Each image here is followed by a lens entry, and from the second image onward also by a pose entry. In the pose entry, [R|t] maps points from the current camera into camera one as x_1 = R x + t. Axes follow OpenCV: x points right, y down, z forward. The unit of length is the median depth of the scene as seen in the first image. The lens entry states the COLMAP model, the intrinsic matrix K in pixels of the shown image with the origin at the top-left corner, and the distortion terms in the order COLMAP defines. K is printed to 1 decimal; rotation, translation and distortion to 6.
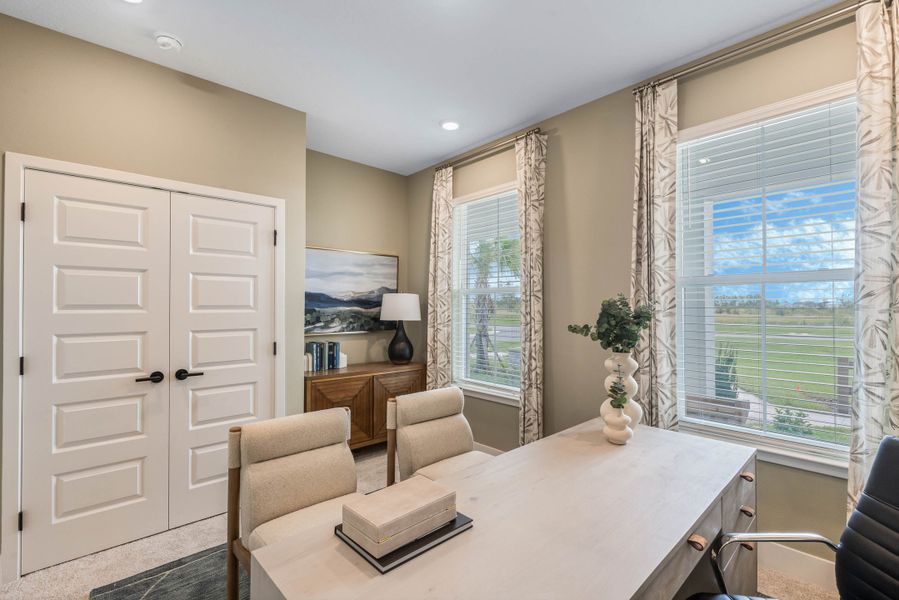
lens RADIAL K [[402.4, 0, 451.8], [0, 402.4, 300.4], [0, 0, 1]] dist [-0.004526, -0.000206]
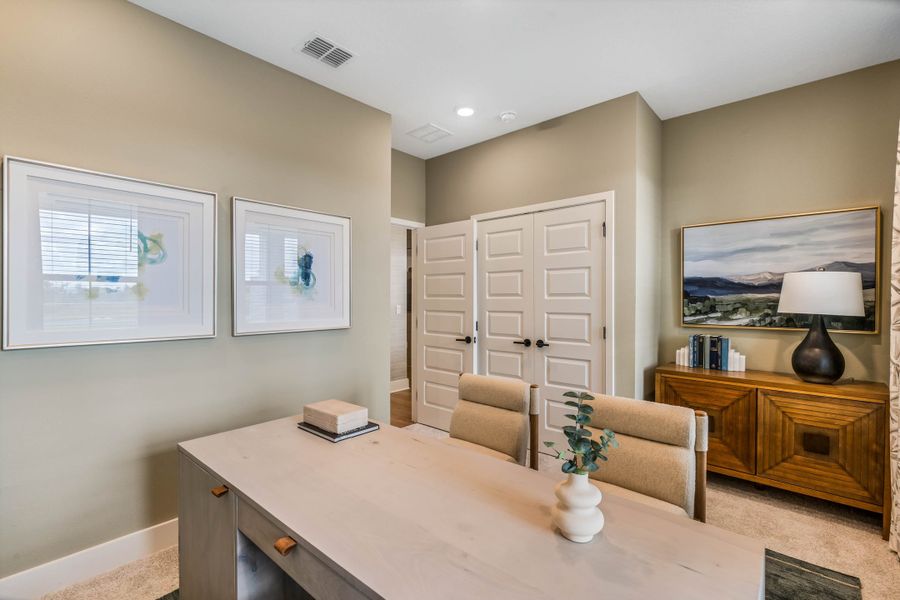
lens RADIAL K [[402.9, 0, 453.2], [0, 402.9, 303.5], [0, 0, 1]] dist [-0.004526, -0.000206]
pose [[0.108701, 0.014688, -0.993966, 0.460779], [0.019520, 0.999667, 0.016907, 0.011767], [0.993883, -0.021240, 0.108378, 0.381405]]
